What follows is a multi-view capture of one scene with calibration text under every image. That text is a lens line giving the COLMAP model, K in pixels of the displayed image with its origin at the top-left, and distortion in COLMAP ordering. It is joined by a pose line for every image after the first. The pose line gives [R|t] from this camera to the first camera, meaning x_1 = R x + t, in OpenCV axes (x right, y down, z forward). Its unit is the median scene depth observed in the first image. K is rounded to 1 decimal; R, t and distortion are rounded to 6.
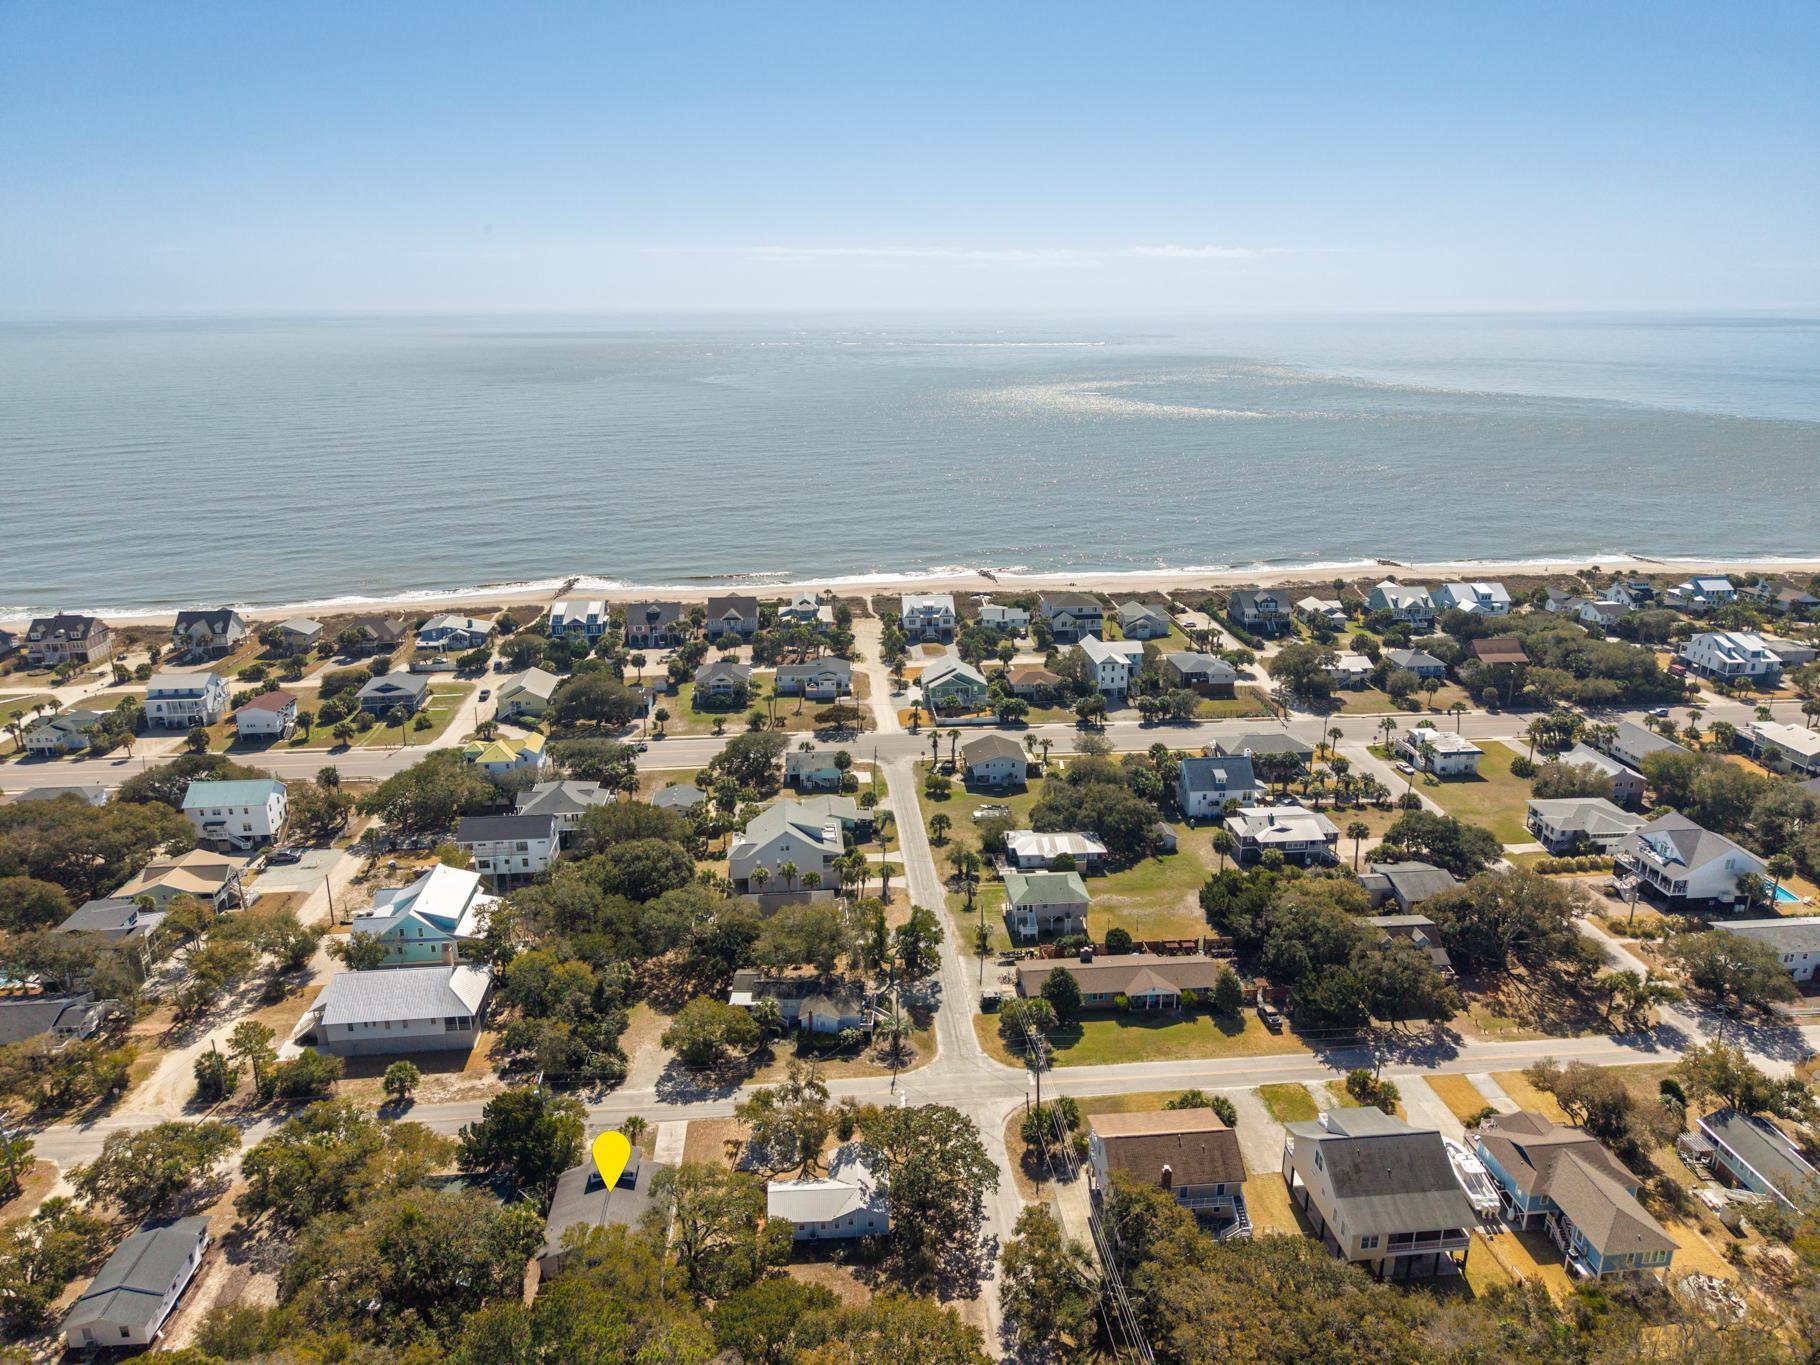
lens RADIAL K [[1194.6, 0, 910.0], [0, 1194.6, 682.5], [0, 0, 1]] dist [0.059480, -0.077148]
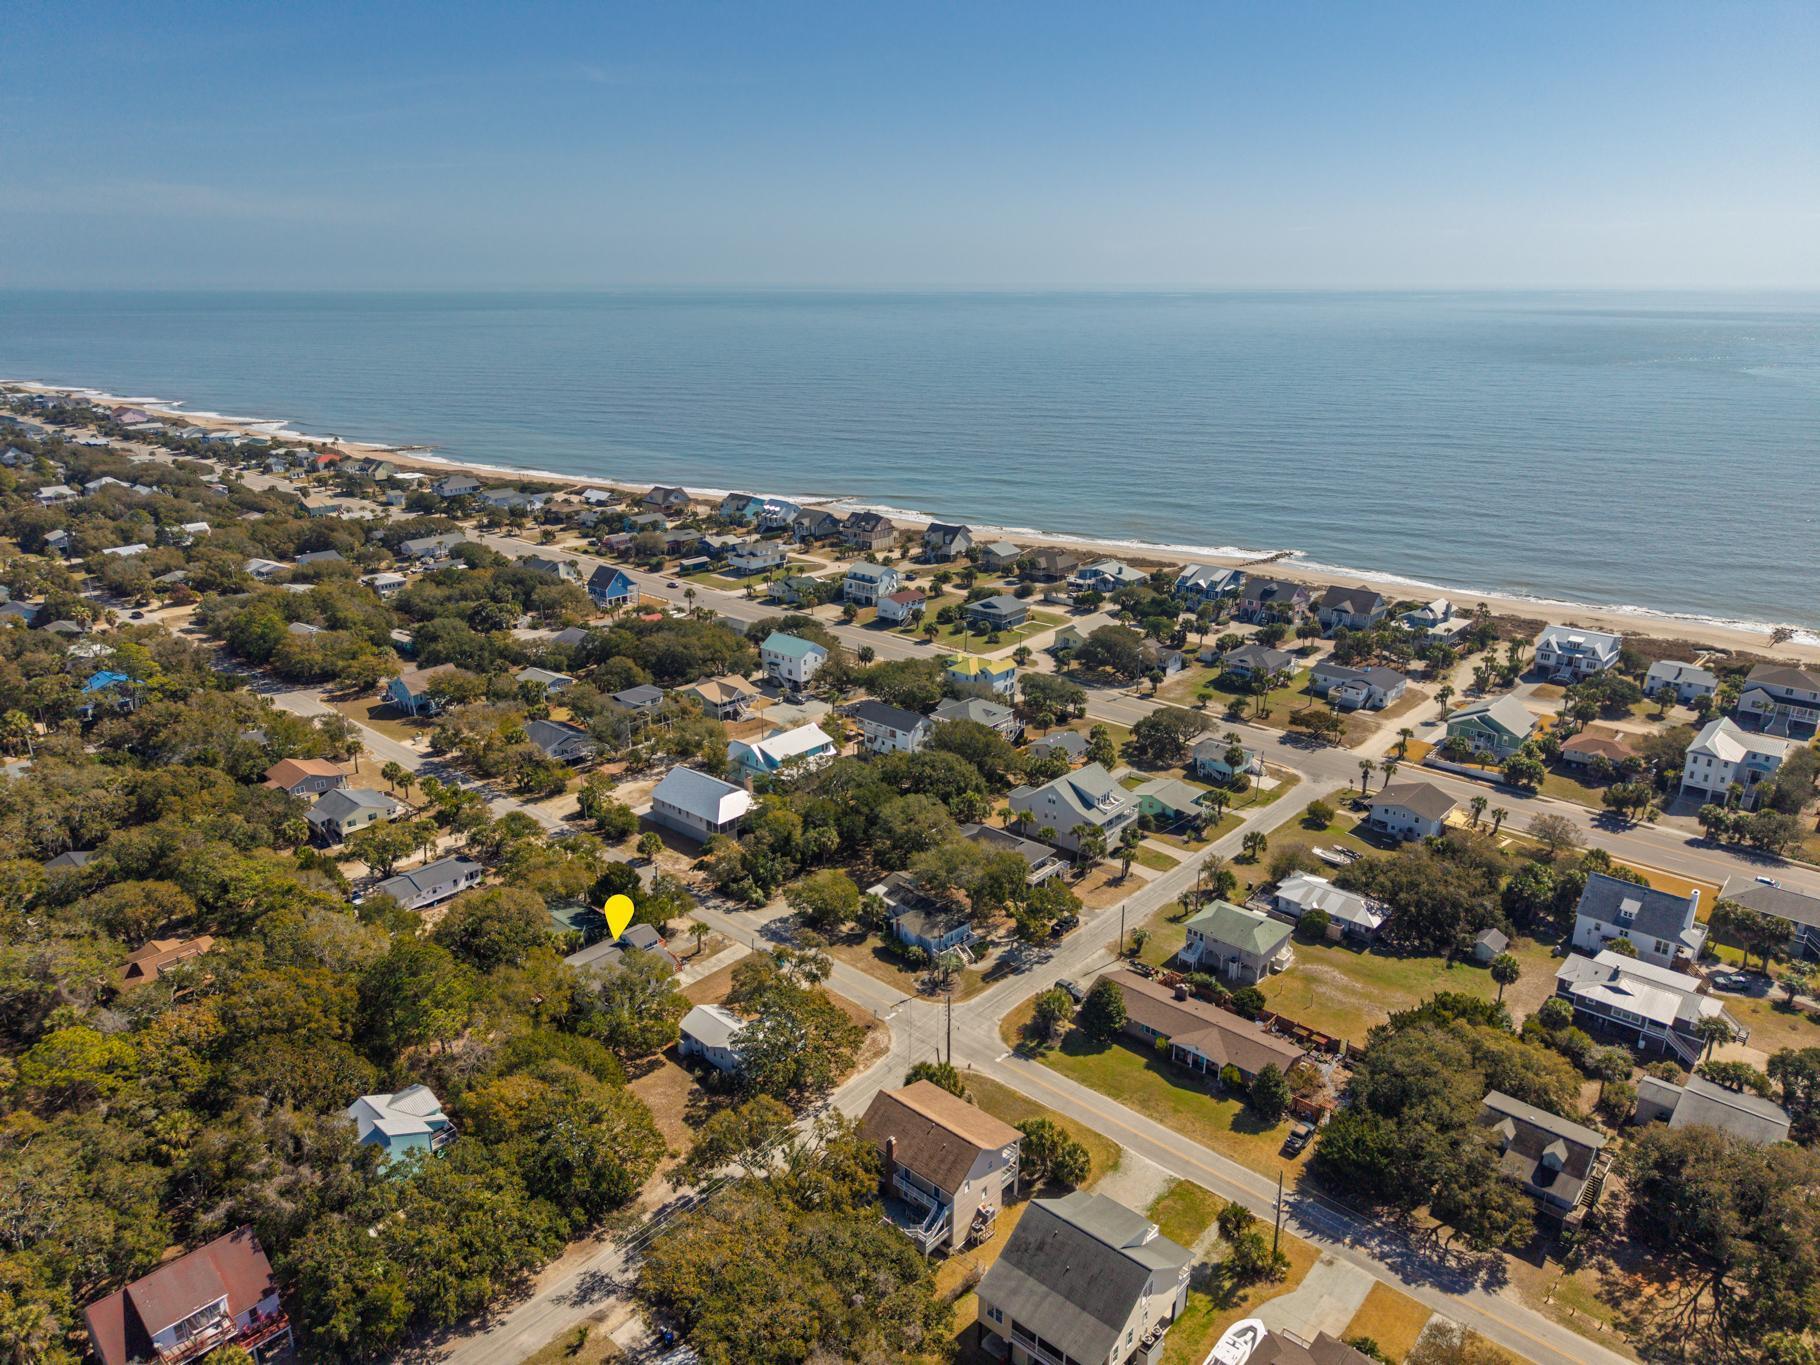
lens RADIAL K [[1194.6, 0, 910.0], [0, 1194.6, 682.5], [0, 0, 1]] dist [0.059480, -0.077148]
pose [[0.685982, 0.234871, -0.688669, 0.426020], [-0.222355, 0.968860, 0.108944, -0.040112], [0.692811, 0.078395, 0.716845, 0.133888]]
